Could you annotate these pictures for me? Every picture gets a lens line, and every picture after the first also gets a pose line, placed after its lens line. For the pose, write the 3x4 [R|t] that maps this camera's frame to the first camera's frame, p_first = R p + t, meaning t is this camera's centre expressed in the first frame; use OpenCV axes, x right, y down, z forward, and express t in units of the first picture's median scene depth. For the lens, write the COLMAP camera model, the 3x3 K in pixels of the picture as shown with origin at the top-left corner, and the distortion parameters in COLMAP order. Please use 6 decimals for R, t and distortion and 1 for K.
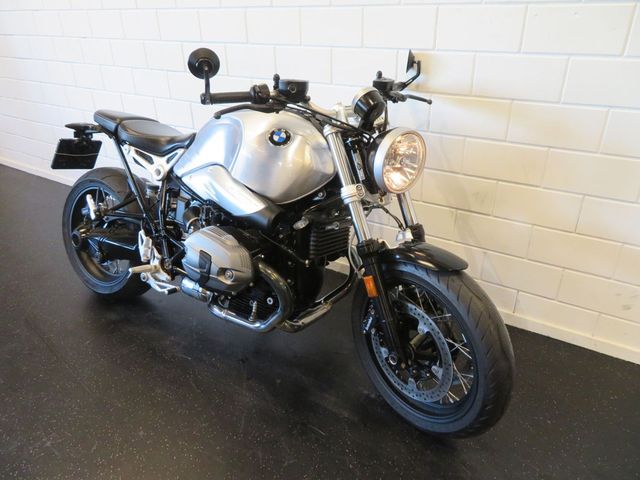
lens RADIAL K [[457.8, 0, 320.6], [0, 457.8, 237.8], [0, 0, 1]] dist [-0.007083, 0.000317]
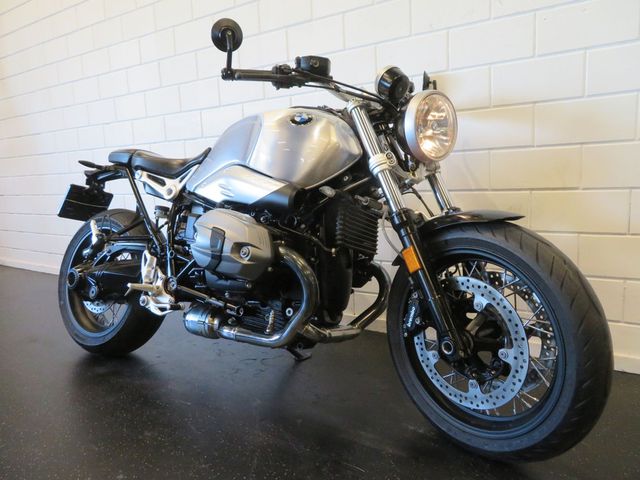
lens RADIAL K [[457.8, 0, 320.6], [0, 457.8, 237.8], [0, 0, 1]] dist [-0.007083, 0.000317]
pose [[0.999592, -0.027903, -0.006127, -0.045584], [0.024409, 0.945645, -0.324283, 0.296187], [0.014843, 0.324001, 0.945940, 0.160184]]
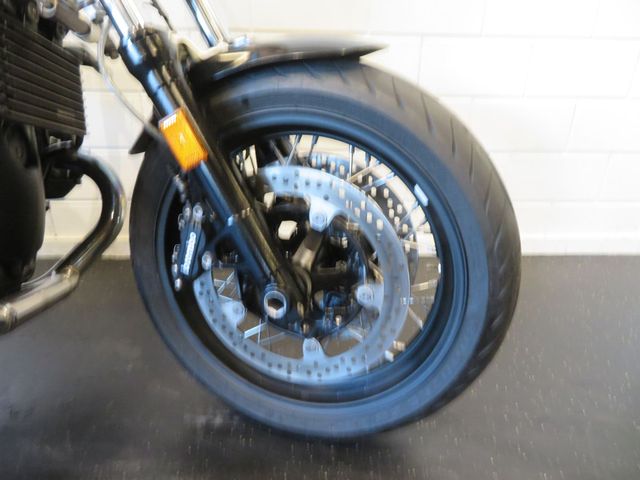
lens RADIAL K [[457.8, 0, 320.6], [0, 457.8, 237.8], [0, 0, 1]] dist [-0.007083, 0.000317]
pose [[0.812414, -0.202119, 0.546930, -0.024851], [0.235974, 0.971722, 0.008585, 0.186748], [-0.533199, 0.122086, 0.837135, 0.536746]]
